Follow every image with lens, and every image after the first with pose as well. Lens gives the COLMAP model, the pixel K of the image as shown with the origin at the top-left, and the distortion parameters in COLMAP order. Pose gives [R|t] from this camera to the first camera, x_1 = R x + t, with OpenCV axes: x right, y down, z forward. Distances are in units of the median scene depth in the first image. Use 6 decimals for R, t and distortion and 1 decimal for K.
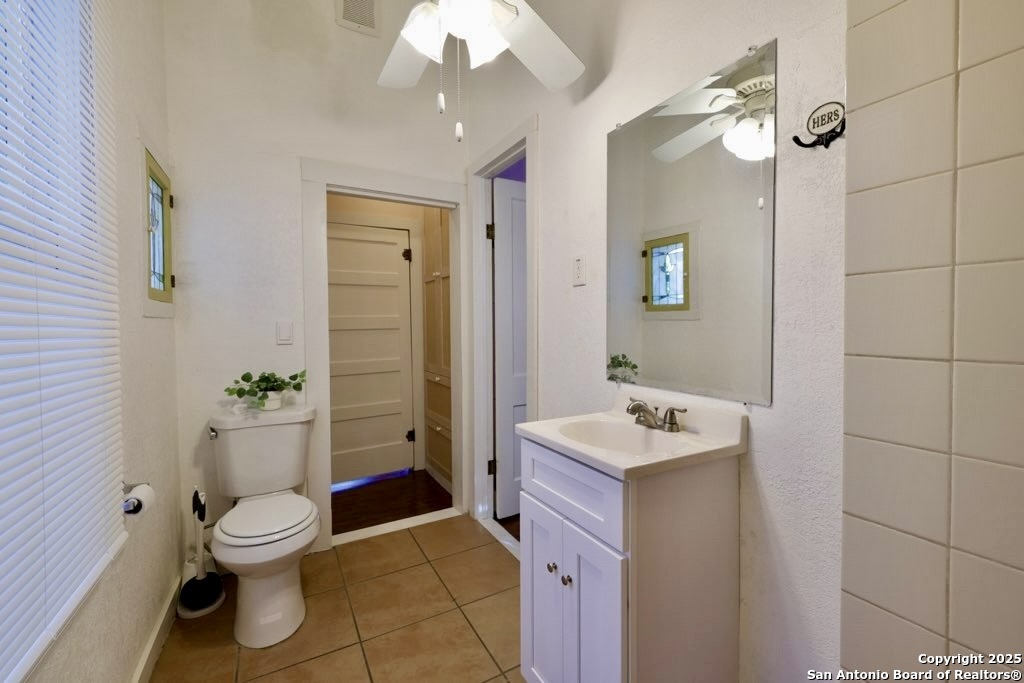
lens RADIAL K [[431.7, 0, 512.8], [0, 431.7, 340.1], [0, 0, 1]] dist [0.000293, 0.001817]
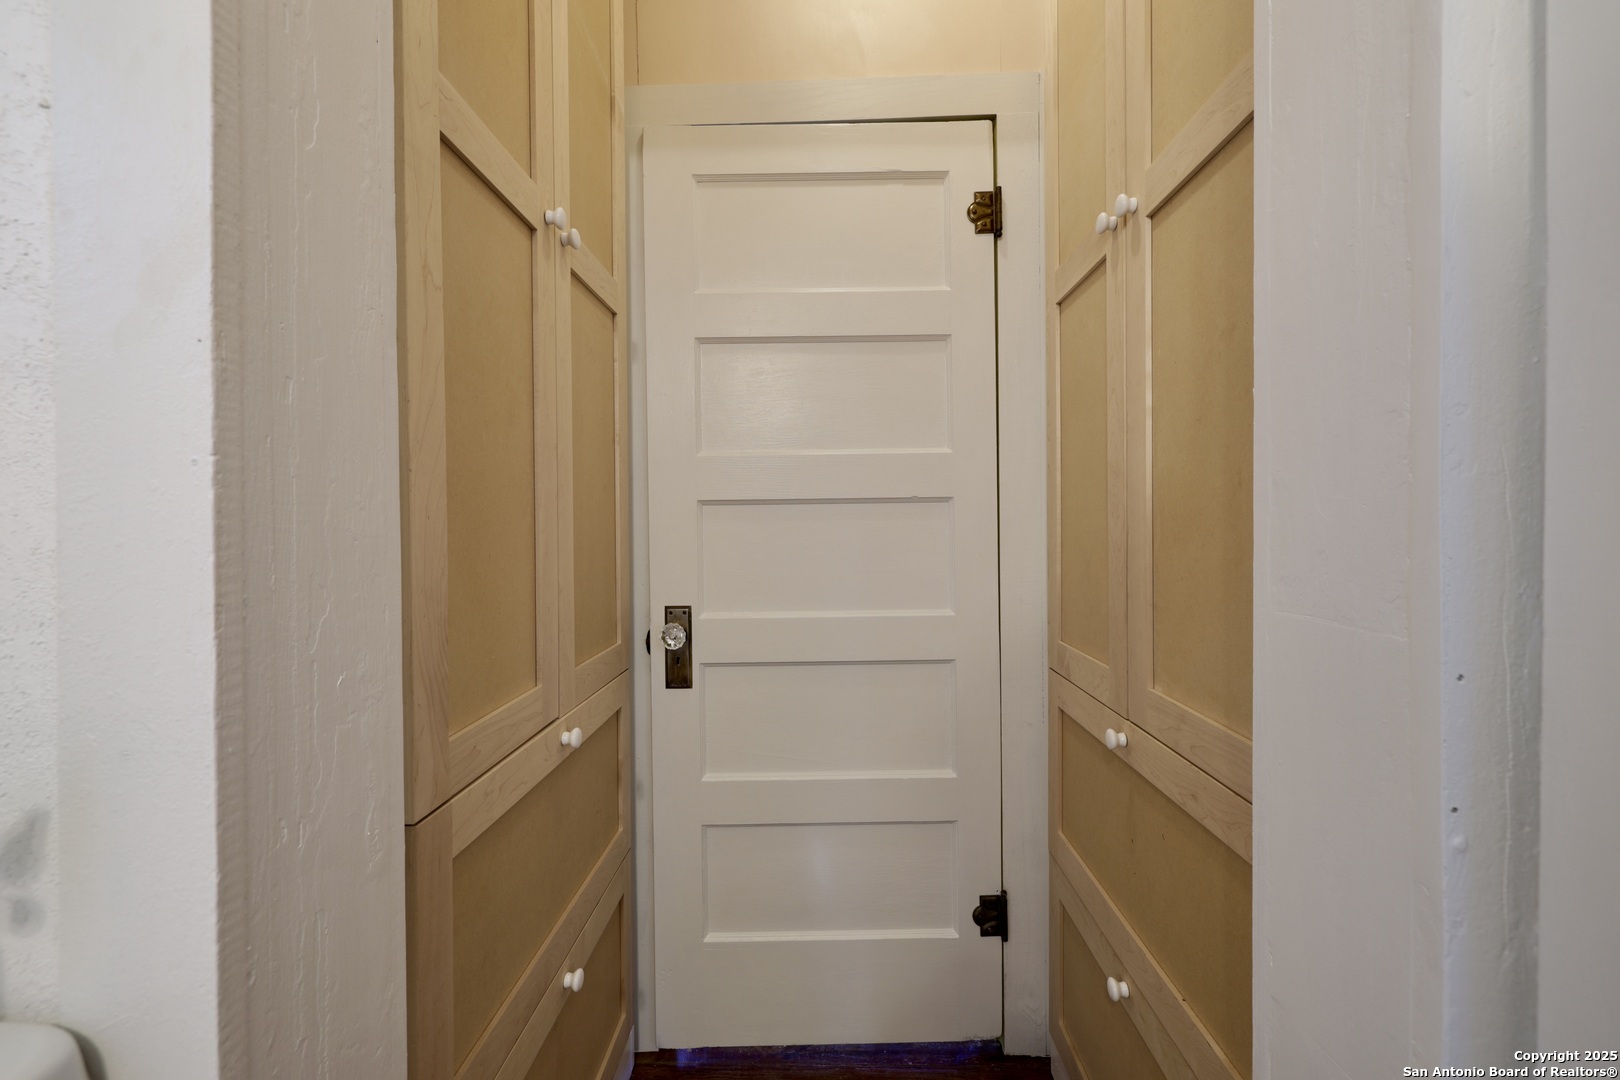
lens RADIAL K [[683.0, 0, 813.4], [0, 683.0, 527.0], [0, 0, 1]] dist [0.000293, 0.001817]
pose [[0.859234, 0.011826, -0.511446, -0.122297], [-0.012717, 0.999918, 0.001755, -0.009133], [0.511425, 0.004996, 0.859314, 0.596895]]
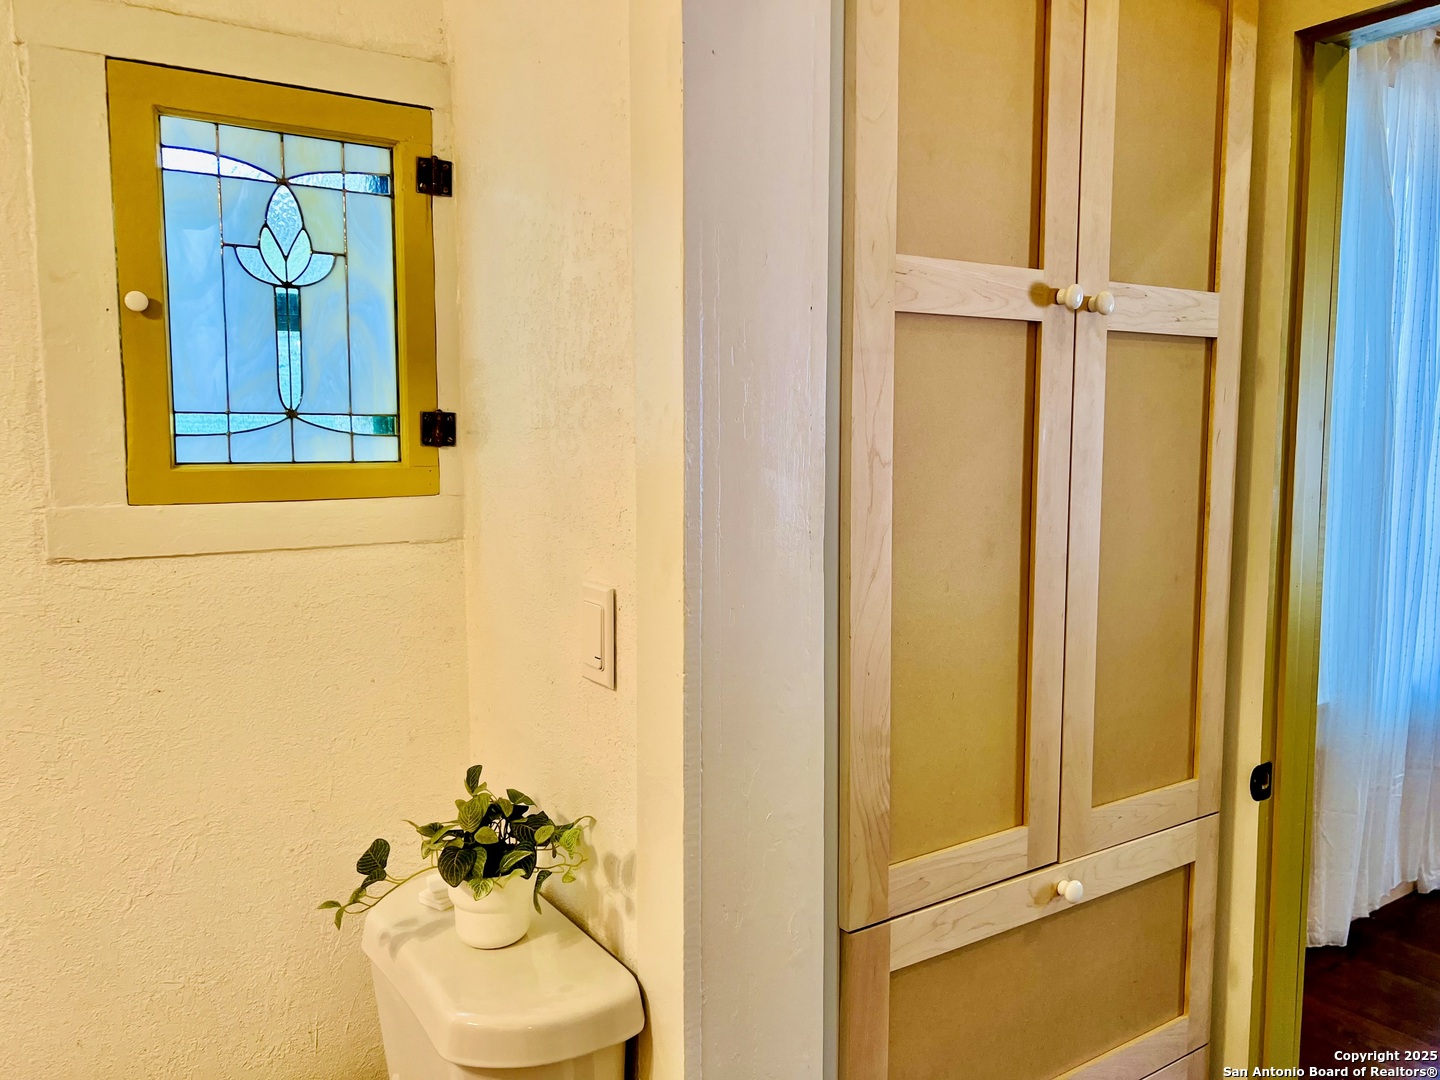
lens RADIAL K [[1093.0, 0, 718.7], [0, 1093.0, 537.5], [0, 0, 1]] dist [0.004307, -0.001137]
pose [[0.084171, 0.103790, -0.991031, 0.015245], [-0.018479, 0.994552, 0.102589, -0.084563], [0.996280, 0.009679, 0.085630, 0.627767]]
